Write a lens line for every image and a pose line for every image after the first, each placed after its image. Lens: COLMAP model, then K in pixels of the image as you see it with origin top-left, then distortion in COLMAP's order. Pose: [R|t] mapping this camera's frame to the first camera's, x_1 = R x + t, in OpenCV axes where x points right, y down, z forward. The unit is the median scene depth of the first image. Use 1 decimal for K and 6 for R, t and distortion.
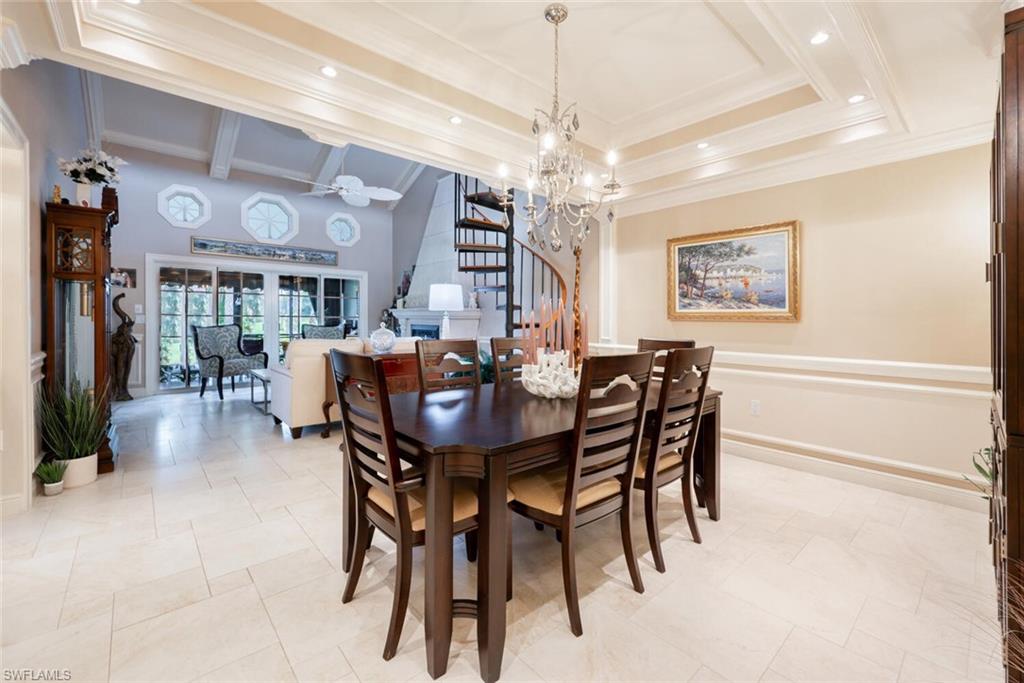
lens RADIAL K [[431.6, 0, 535.1], [0, 431.6, 325.9], [0, 0, 1]] dist [-0.000032, 0.000222]
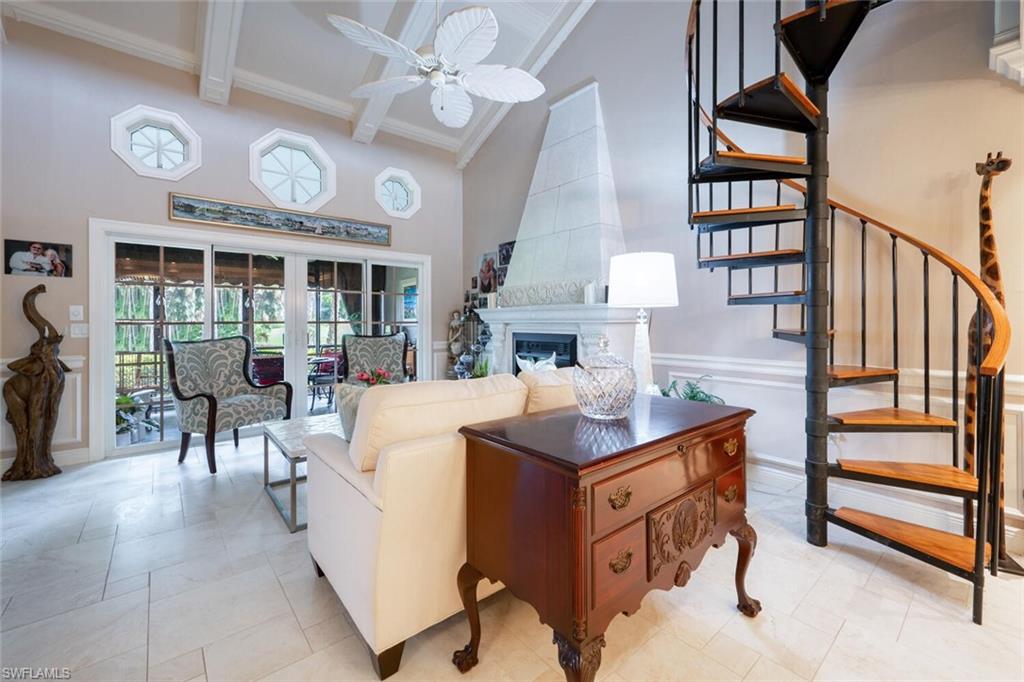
lens RADIAL K [[415.2, 0, 516.0], [0, 415.2, 320.2], [0, 0, 1]] dist [0.001139, 0.000139]
pose [[0.999055, -0.011594, -0.041889, -0.283057], [0.010835, 0.999774, -0.018311, -0.012136], [0.042092, 0.017839, 0.998954, 0.435130]]
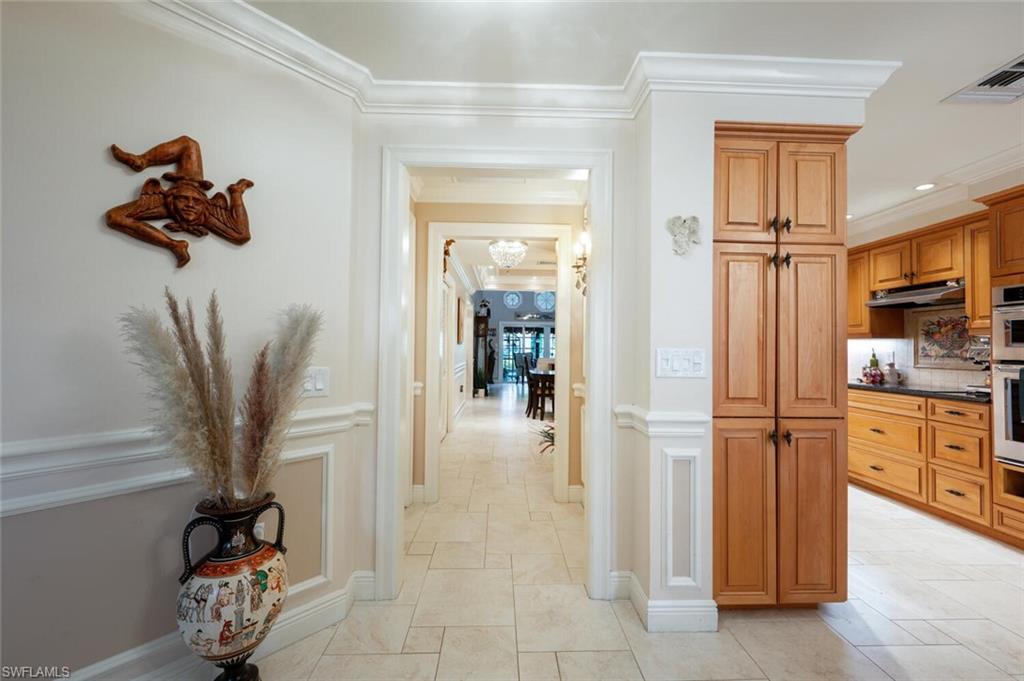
lens RADIAL K [[466.1, 0, 512.0], [0, 466.1, 340.5], [0, 0, 1]] dist [0.000251, -0.000016]
pose [[0.748423, -0.009203, -0.663158, 0.776257], [-0.015292, 0.999398, -0.031128, 0.010352], [0.663045, 0.033438, 0.747832, -0.790673]]
